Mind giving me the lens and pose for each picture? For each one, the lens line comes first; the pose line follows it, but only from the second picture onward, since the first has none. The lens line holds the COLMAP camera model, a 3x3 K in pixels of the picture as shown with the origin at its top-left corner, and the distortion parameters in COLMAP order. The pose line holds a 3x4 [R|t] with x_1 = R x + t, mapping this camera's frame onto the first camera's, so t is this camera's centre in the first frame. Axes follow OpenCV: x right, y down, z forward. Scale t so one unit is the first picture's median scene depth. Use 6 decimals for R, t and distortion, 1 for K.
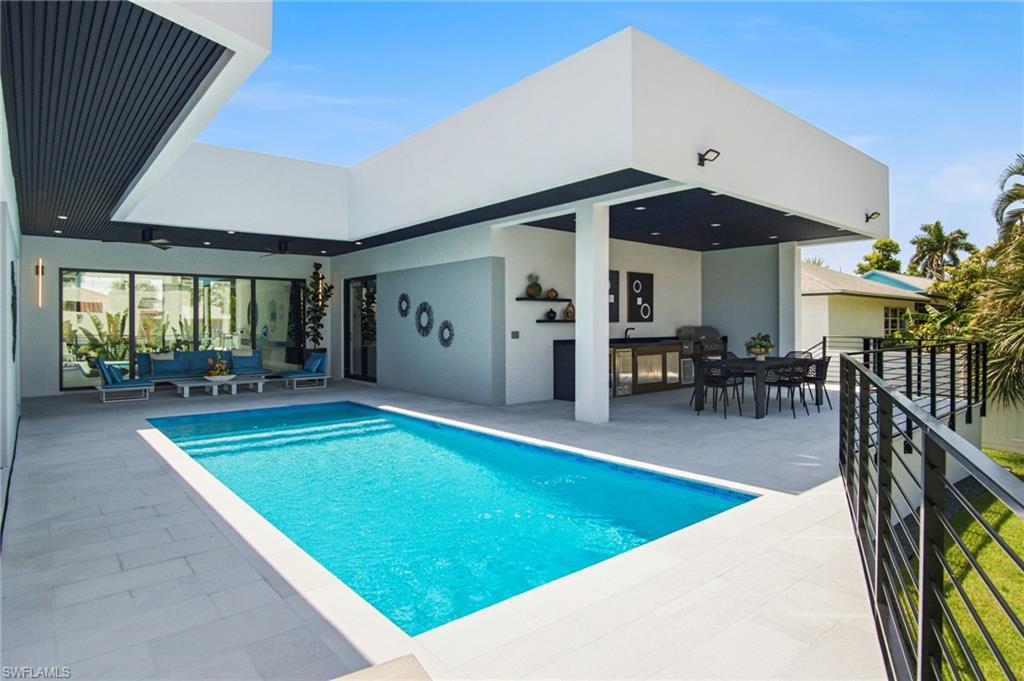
lens RADIAL K [[568.6, 0, 528.5], [0, 568.6, 334.7], [0, 0, 1]] dist [-0.031760, 0.002051]
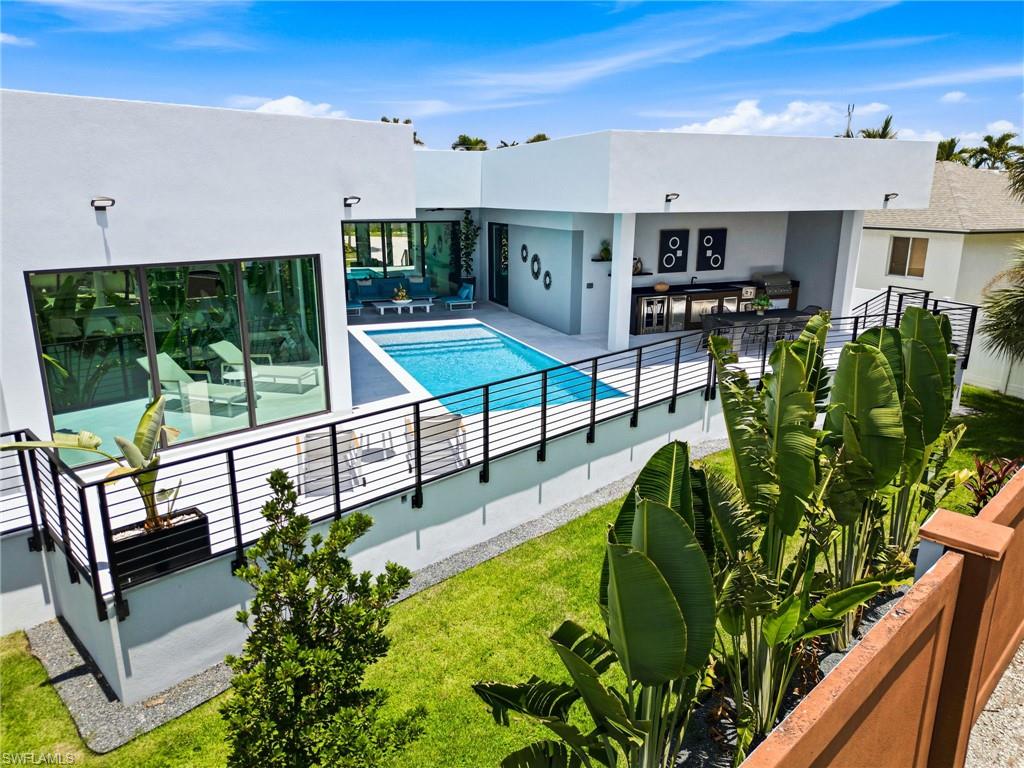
lens RADIAL K [[701.5, 0, 538.8], [0, 701.5, 386.2], [0, 0, 1]] dist [0.005211, 0.000065]
pose [[0.953242, 0.085400, -0.289891, 0.338932], [-0.012197, 0.969332, 0.245452, -0.163025], [0.301962, -0.230439, 0.925050, -0.632436]]
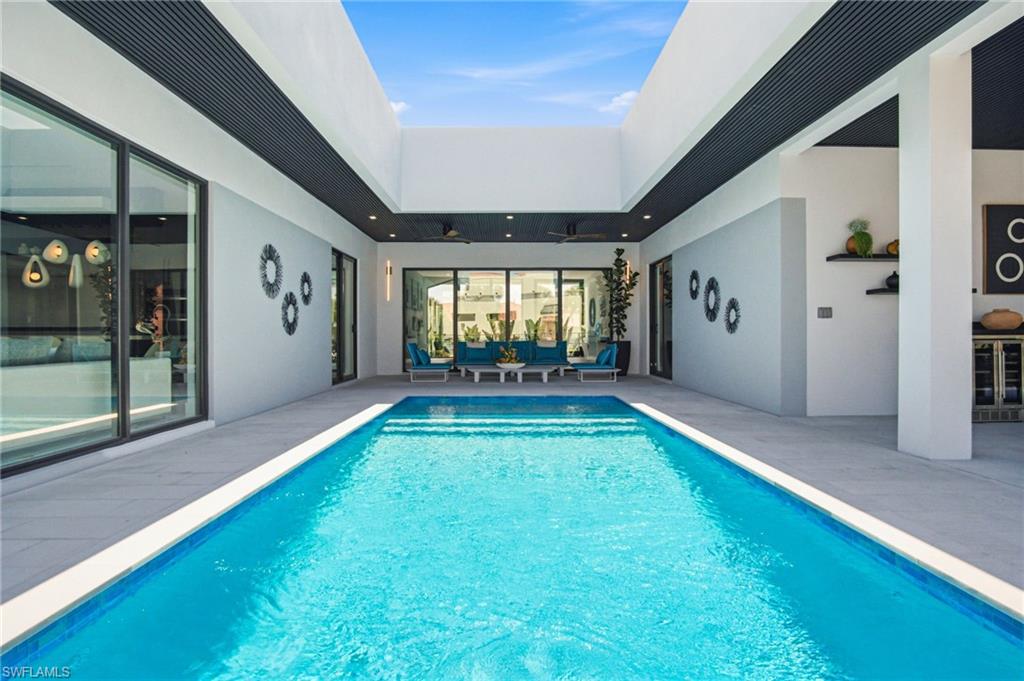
lens RADIAL K [[559.1, 0, 514.1], [0, 559.1, 343.6], [0, 0, 1]] dist [-0.028346, 0.002126]
pose [[0.764005, 0.009246, -0.645144, 0.104026], [-0.008822, 0.999954, 0.003883, 0.032933], [0.645149, 0.002725, 0.764052, 0.236701]]
